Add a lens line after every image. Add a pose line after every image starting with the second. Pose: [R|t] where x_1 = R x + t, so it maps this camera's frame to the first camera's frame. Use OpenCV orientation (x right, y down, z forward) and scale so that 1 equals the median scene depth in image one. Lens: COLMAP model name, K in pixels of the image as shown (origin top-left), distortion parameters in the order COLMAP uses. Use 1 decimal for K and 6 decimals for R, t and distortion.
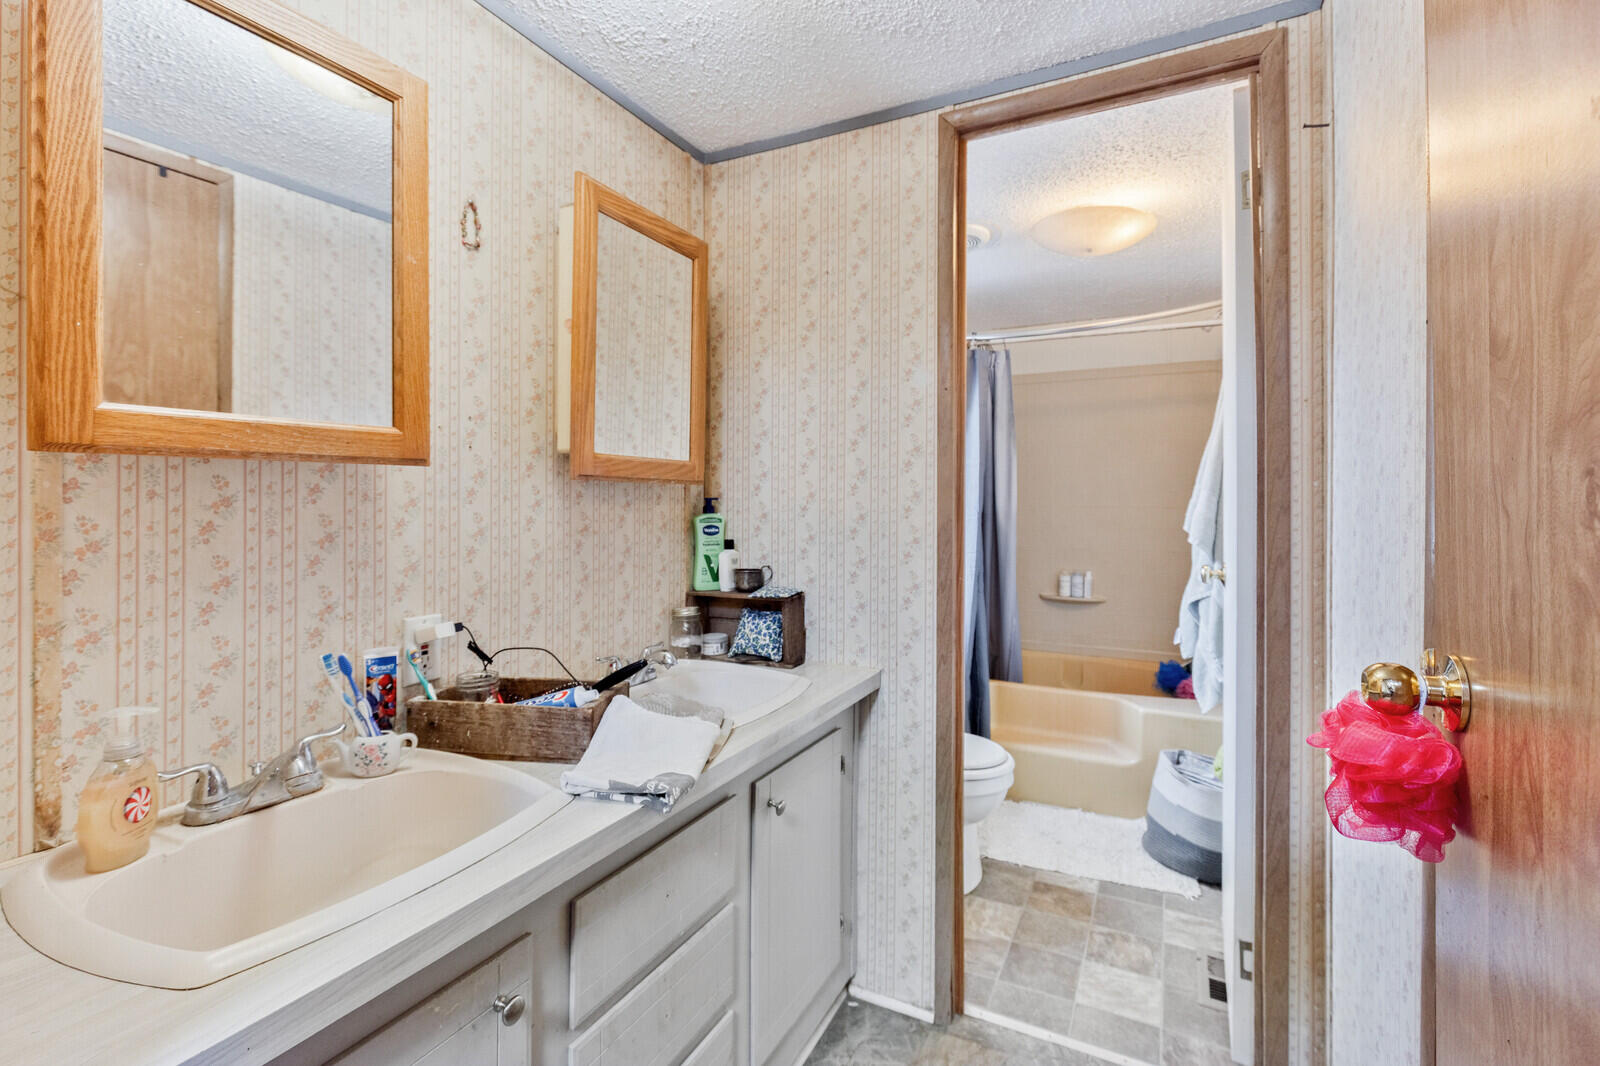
lens RADIAL K [[731.1, 0, 800.3], [0, 731.1, 520.0], [0, 0, 1]] dist [-0.001266, -0.000025]
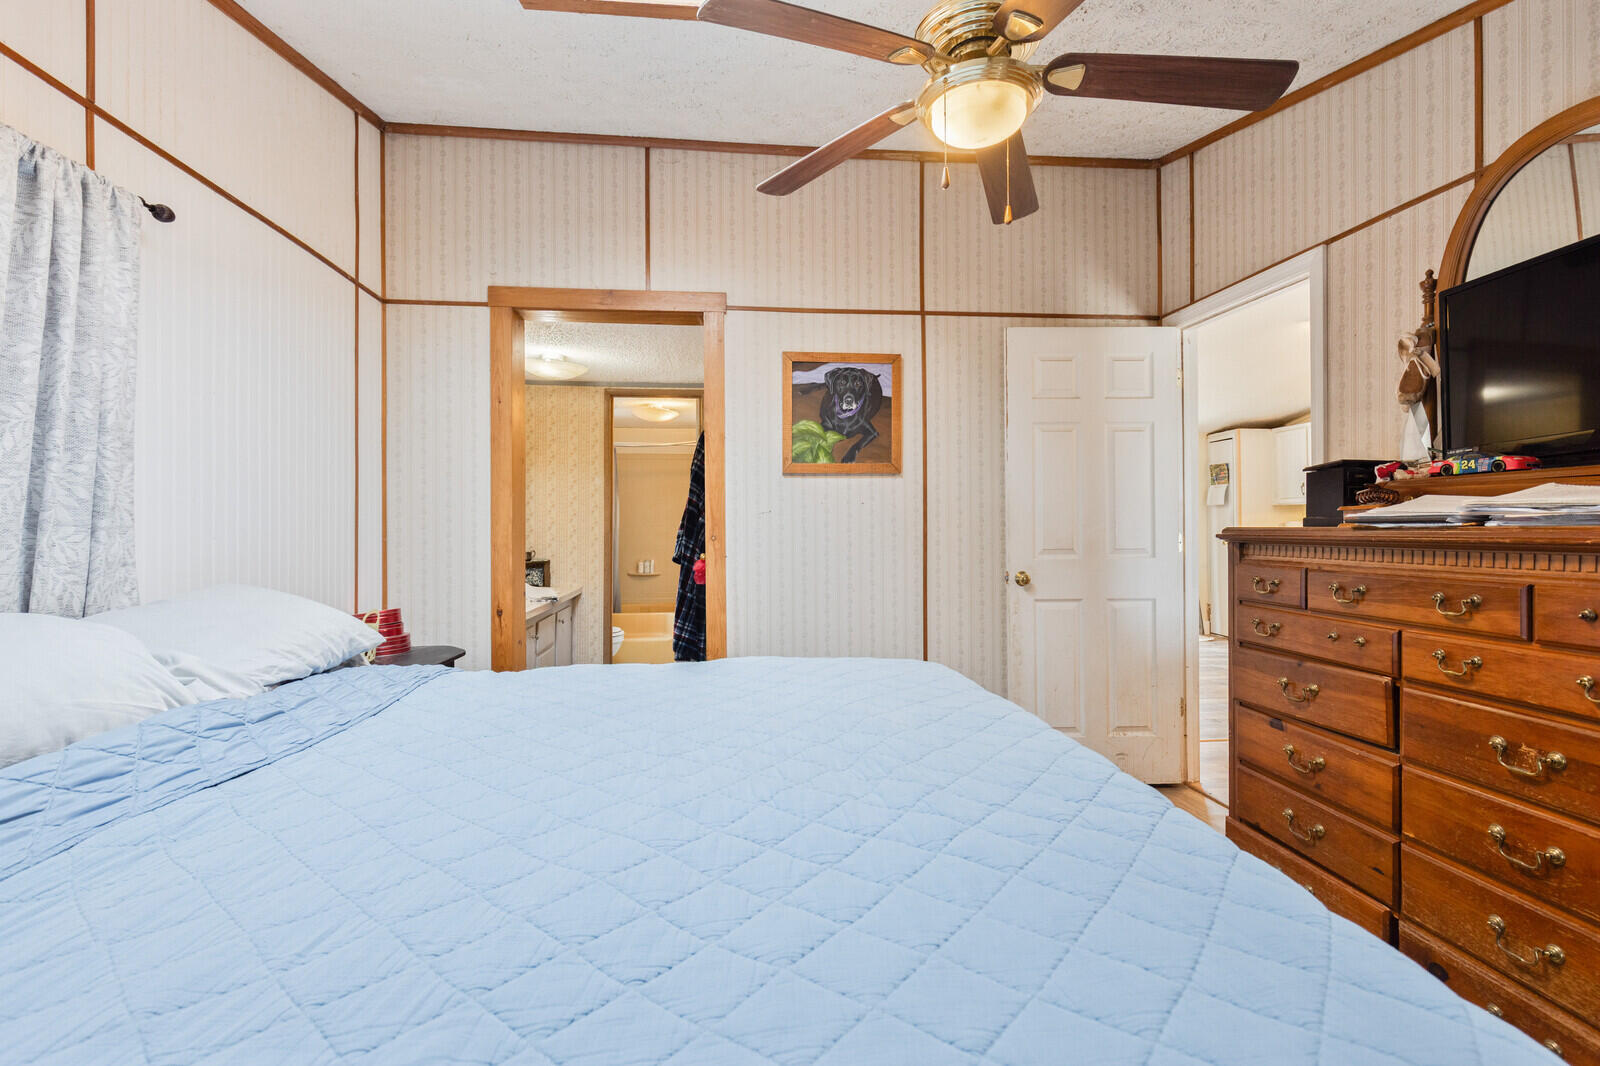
lens RADIAL K [[731.1, 0, 799.5], [0, 731.1, 530.7], [0, 0, 1]] dist [-0.001266, -0.000025]
pose [[0.835631, -0.001549, 0.549288, -0.700620], [0.006229, 0.999958, -0.006656, 0.019495], [-0.549255, 0.008984, 0.835606, -1.696928]]
